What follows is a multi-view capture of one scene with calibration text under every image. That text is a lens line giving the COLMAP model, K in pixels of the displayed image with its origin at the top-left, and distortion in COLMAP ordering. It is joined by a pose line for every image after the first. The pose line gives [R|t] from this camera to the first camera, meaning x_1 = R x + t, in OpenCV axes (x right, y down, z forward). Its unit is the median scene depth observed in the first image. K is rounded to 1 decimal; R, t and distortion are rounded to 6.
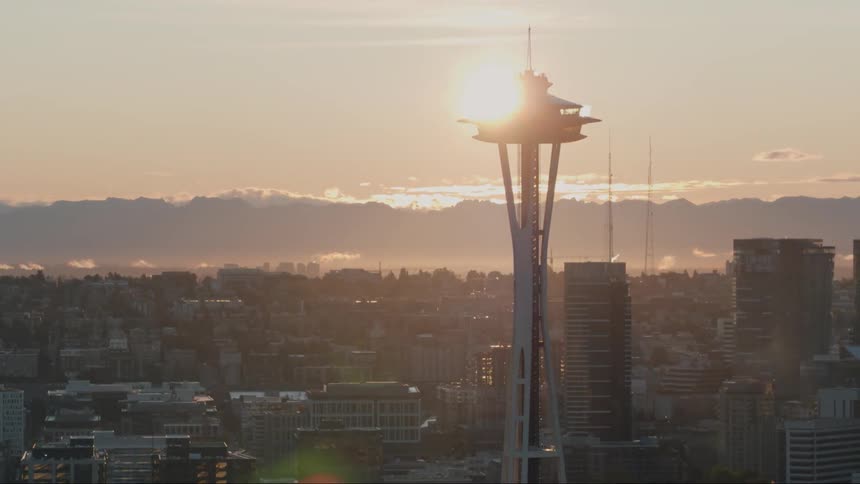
lens RADIAL K [[3154.2, 0, 430.0], [0, 3154.2, 242.0], [0, 0, 1]] dist [0.019850, 2.094847]
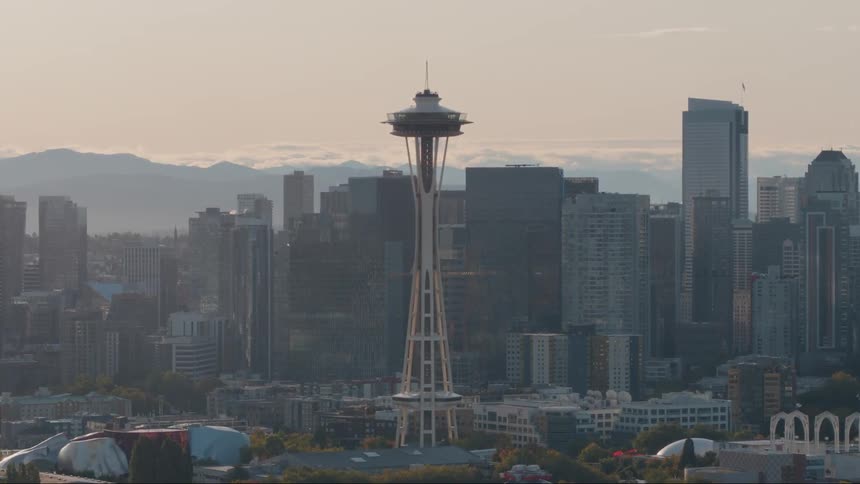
lens RADIAL K [[3154.2, 0, 430.0], [0, 3154.2, 242.0], [0, 0, 1]] dist [0.019850, 2.094847]
pose [[0.905519, -0.002954, 0.424296, -0.286217], [-0.003267, 0.999898, 0.013933, -0.000735], [-0.424293, -0.014002, 0.905417, -0.182927]]
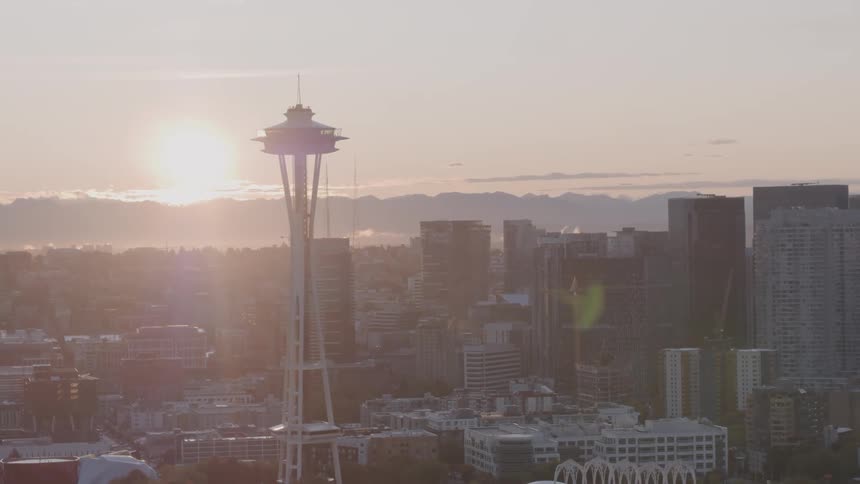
lens RADIAL K [[2261.0, 0, 430.0], [0, 2261.0, 242.0], [0, 0, 1]] dist [0.044327, 0.843829]
pose [[0.994279, -0.016639, 0.105514, -0.009116], [0.015942, 0.999845, 0.007448, 0.001056], [-0.105621, -0.005723, 0.994390, -0.021533]]
